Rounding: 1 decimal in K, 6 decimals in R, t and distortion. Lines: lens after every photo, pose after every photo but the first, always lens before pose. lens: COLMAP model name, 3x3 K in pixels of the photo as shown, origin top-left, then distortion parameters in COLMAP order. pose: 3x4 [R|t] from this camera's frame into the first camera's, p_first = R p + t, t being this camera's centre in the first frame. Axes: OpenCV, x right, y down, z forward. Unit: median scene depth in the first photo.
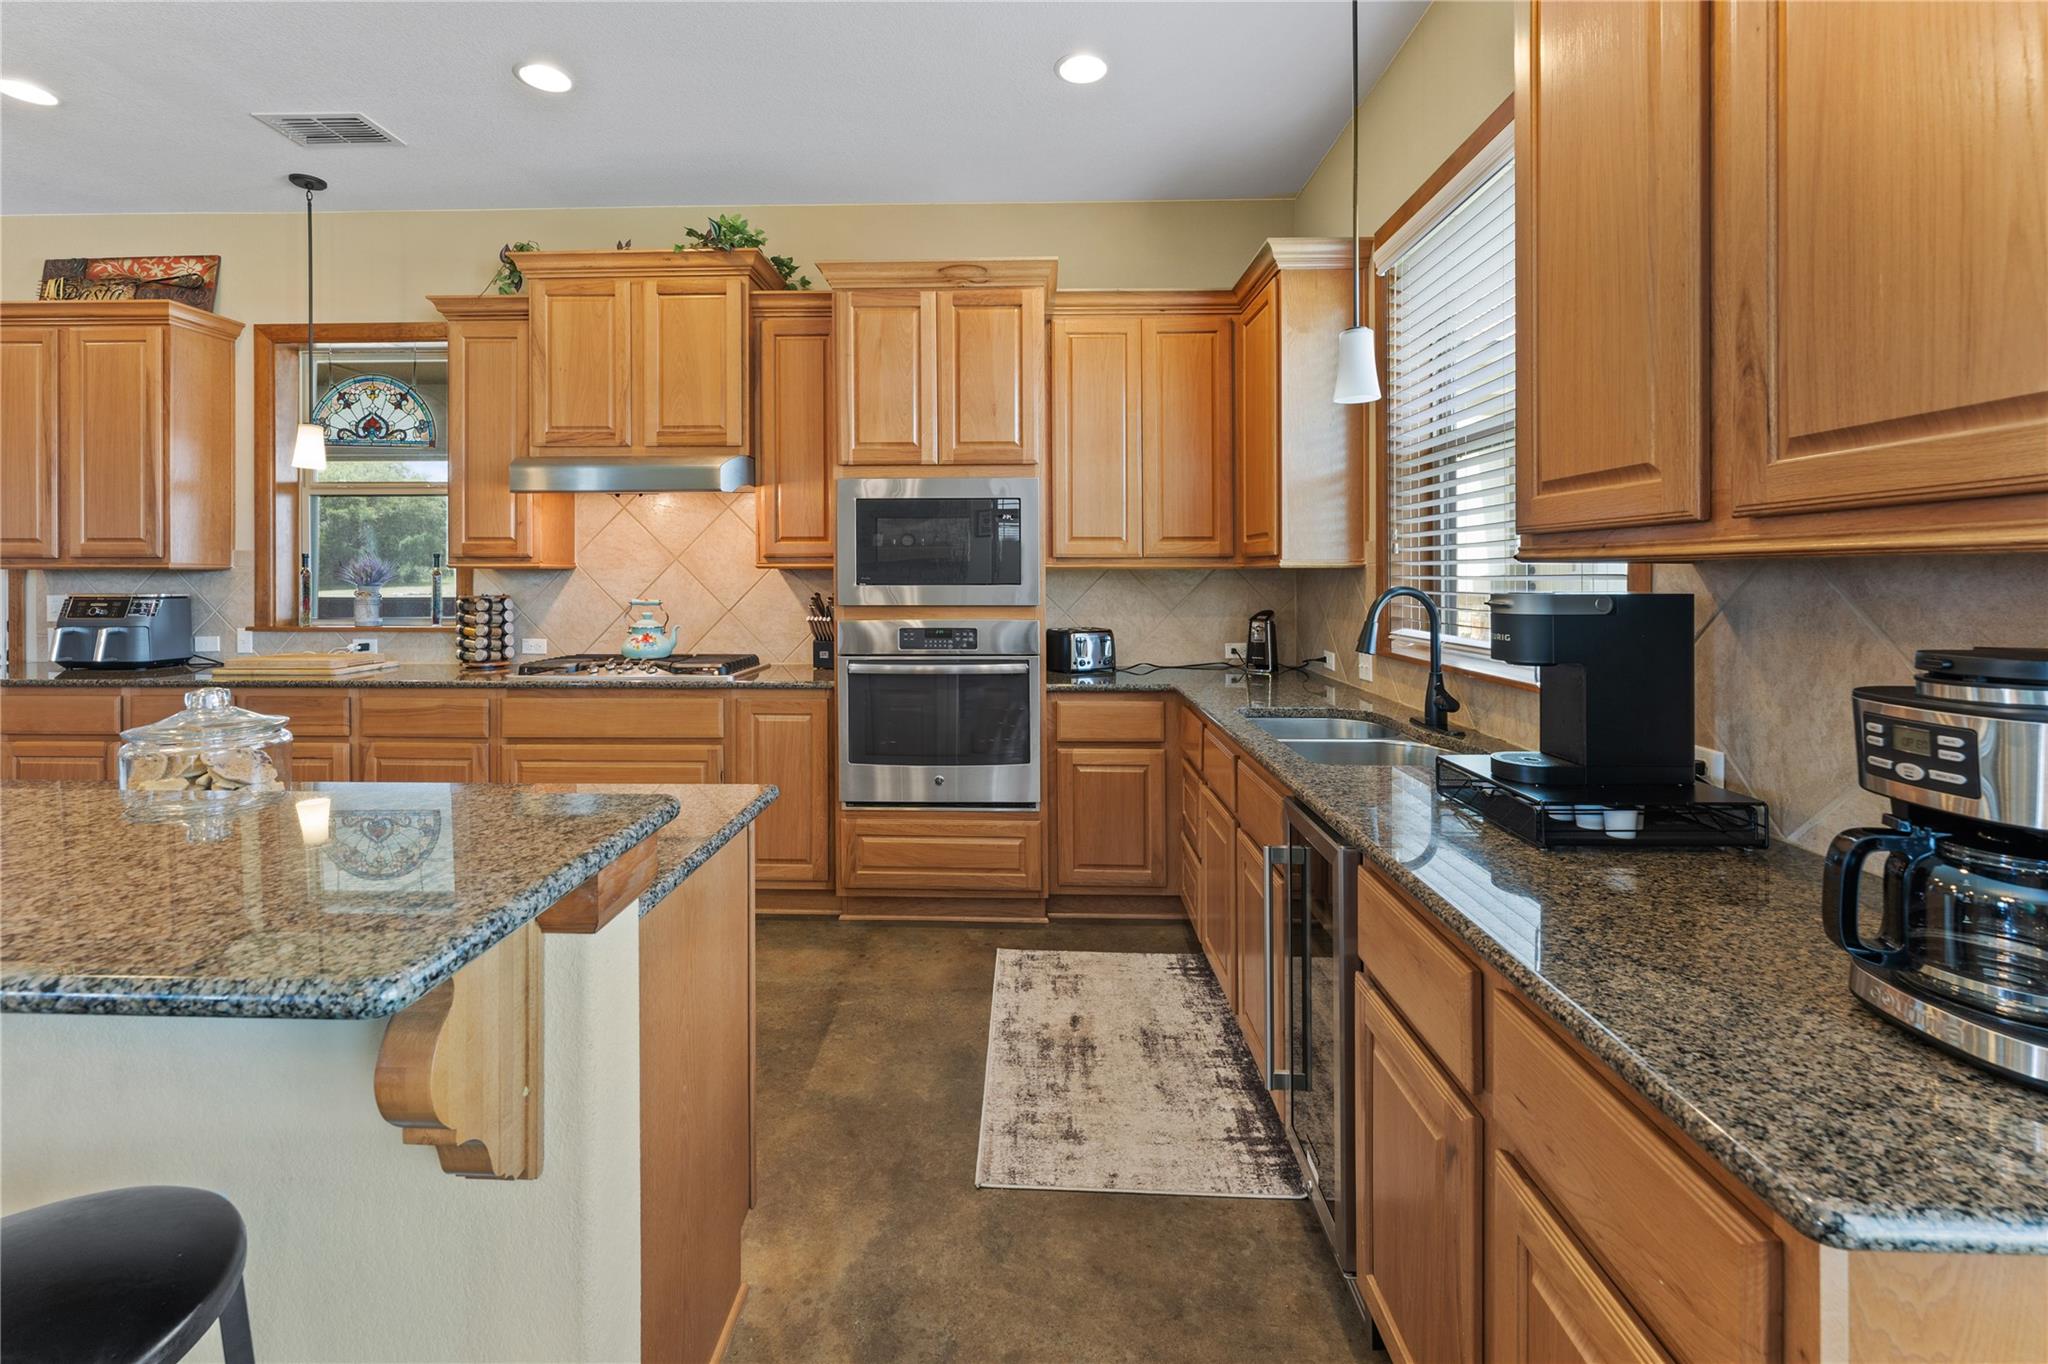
lens RADIAL K [[852.2, 0, 1006.3], [0, 852.2, 585.3], [0, 0, 1]] dist [-0.000660, -0.000311]
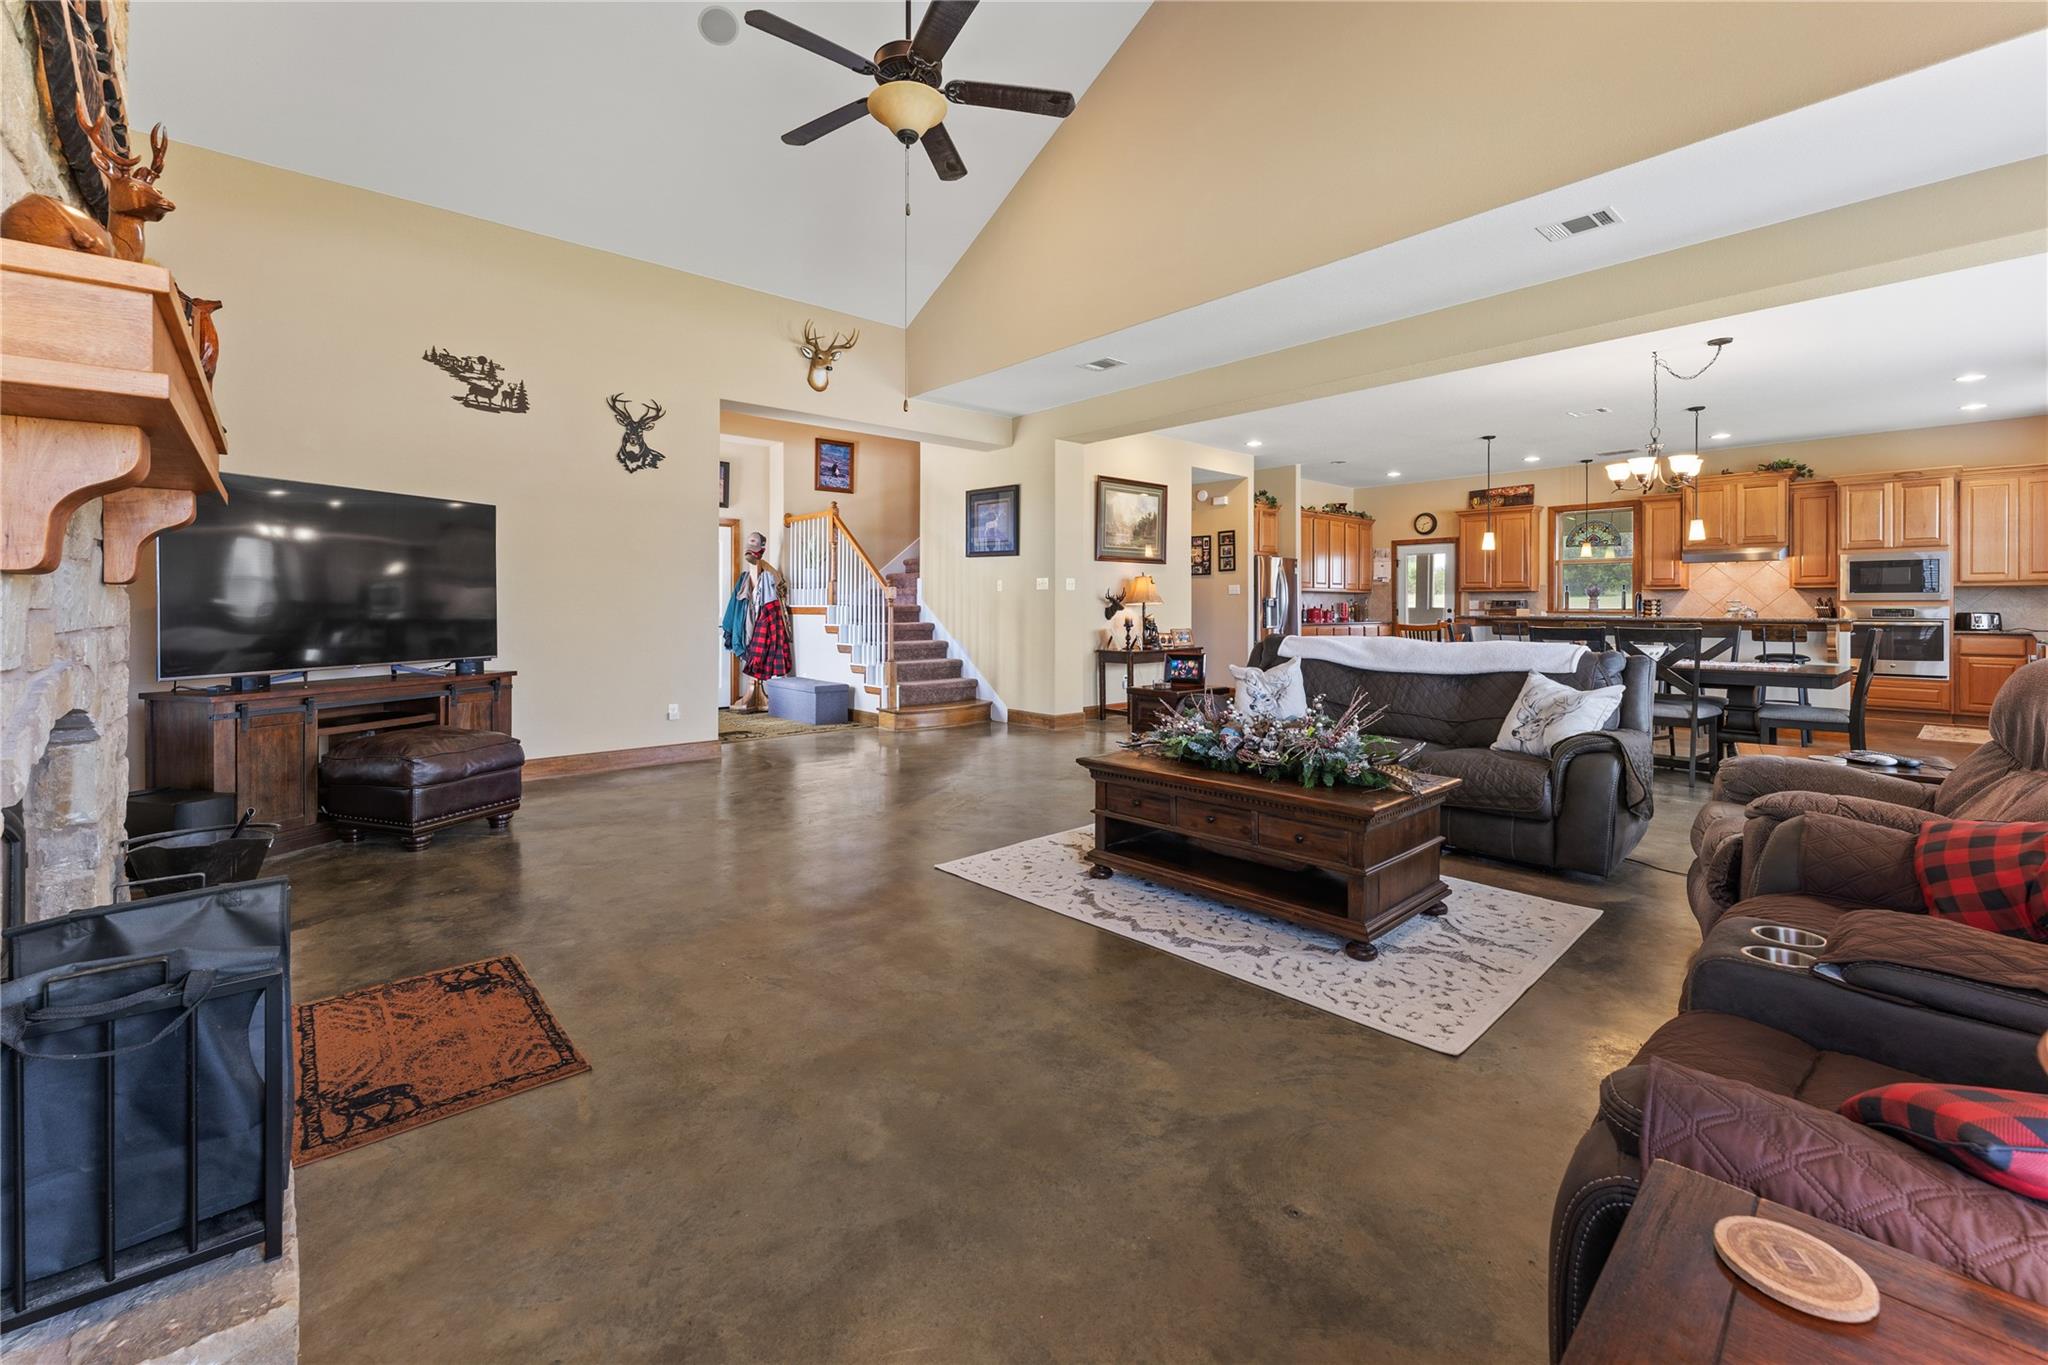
lens RADIAL K [[852.2, 0, 1001.6], [0, 852.2, 611.1], [0, 0, 1]] dist [-0.000660, -0.000311]
pose [[0.672816, 0.004429, -0.739797, 0.012405], [-0.007822, 0.999969, -0.001127, 0.074244], [0.739769, 0.006545, 0.672829, -2.607208]]
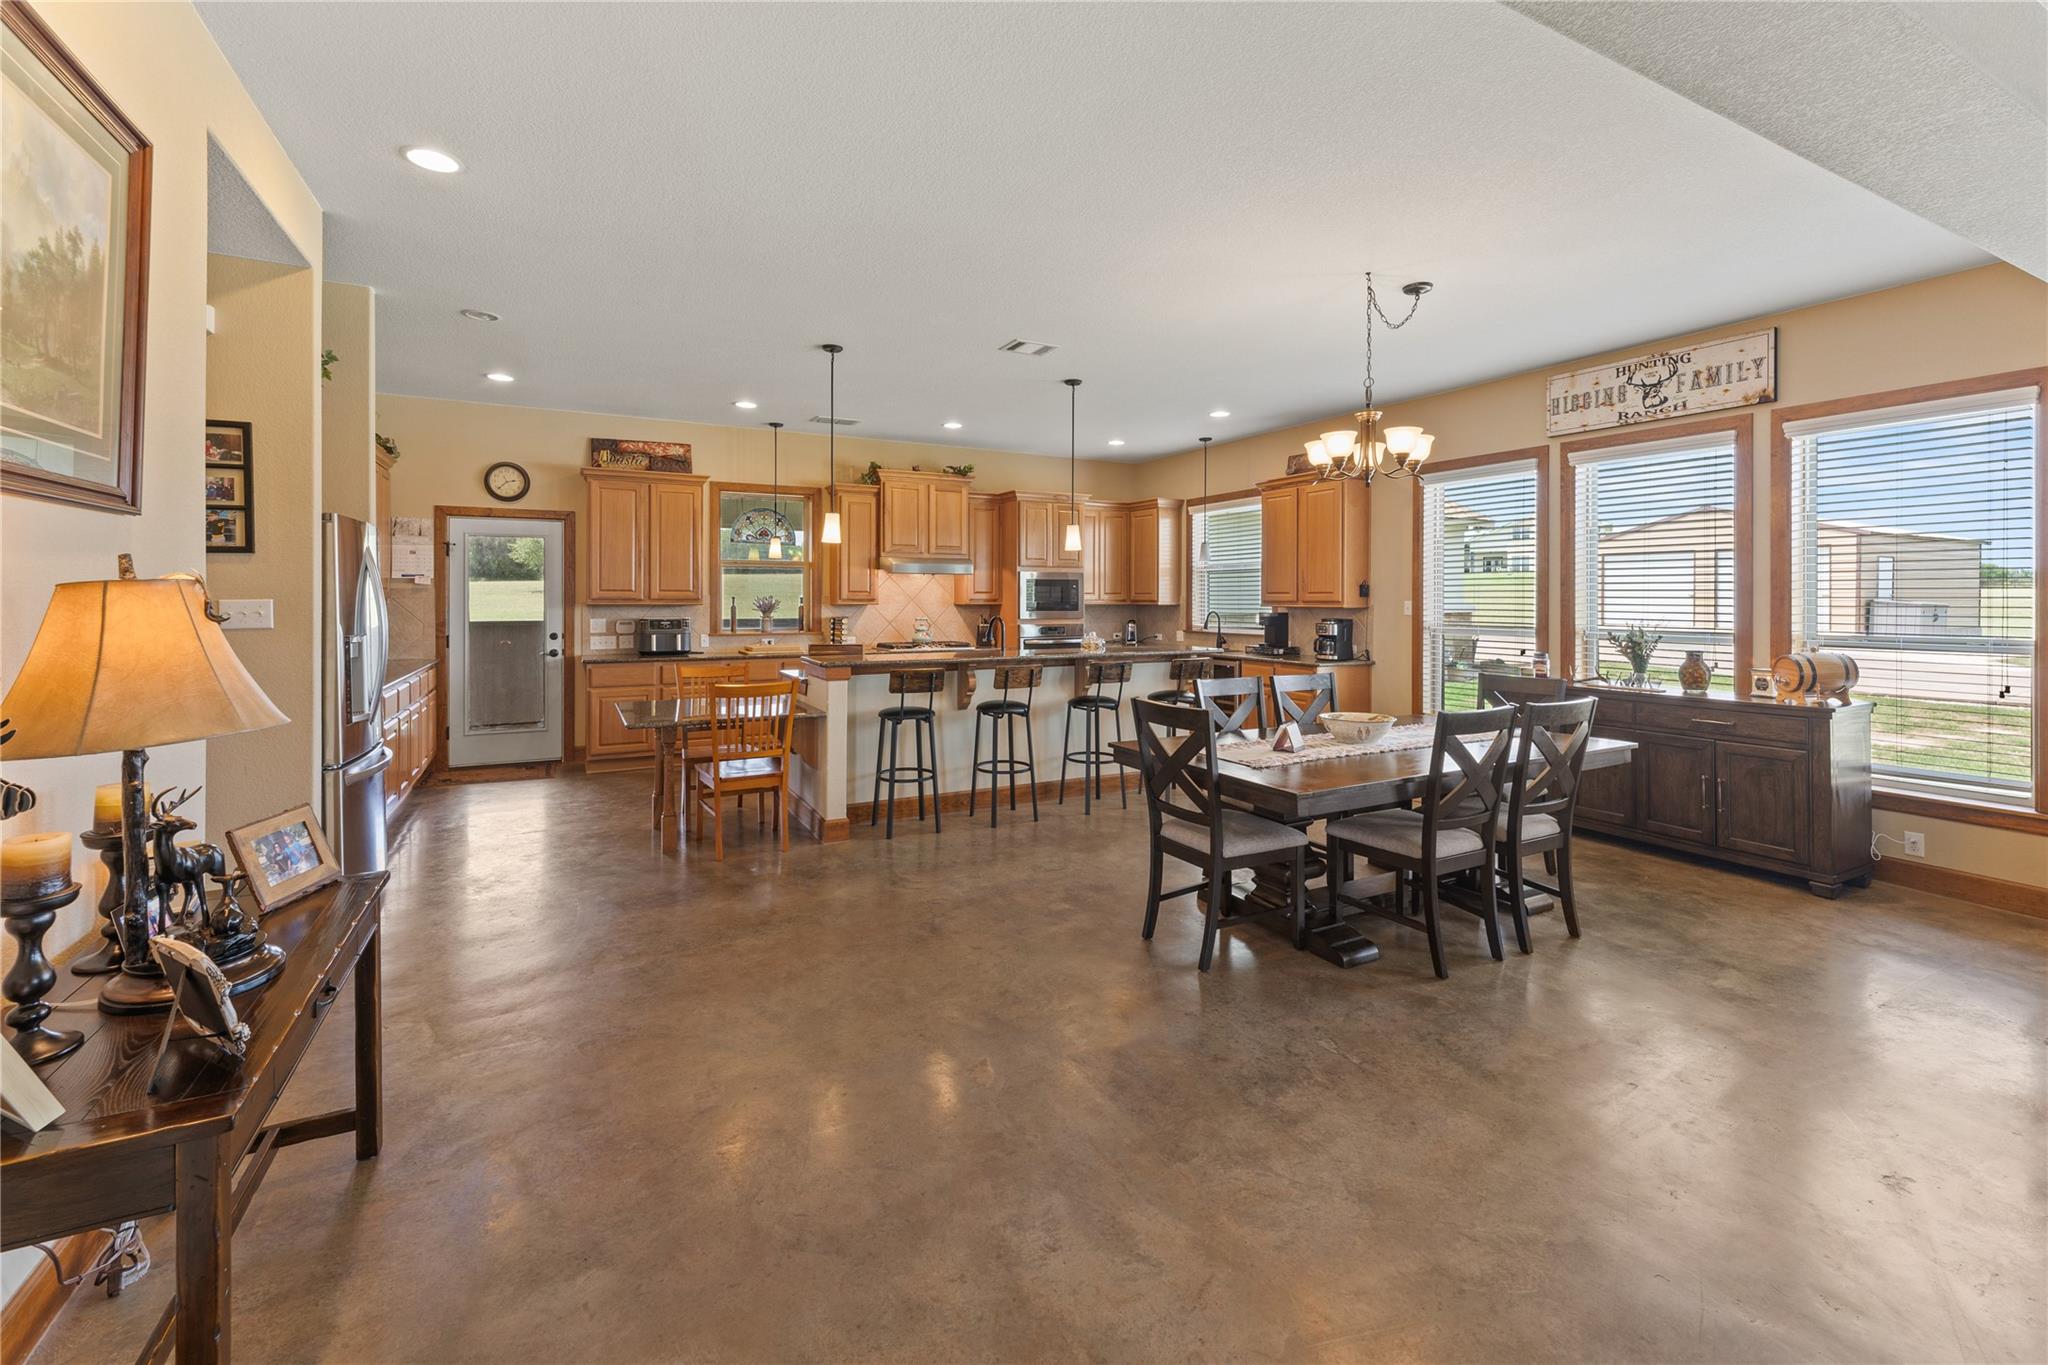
lens RADIAL K [[852.2, 0, 1013.3], [0, 852.2, 602.8], [0, 0, 1]] dist [-0.000660, -0.000311]
pose [[0.872052, -0.000265, 0.489413, -1.388431], [0.001870, 0.999994, -0.002791, -0.018896], [-0.489410, 0.003349, 0.872047, -1.197448]]
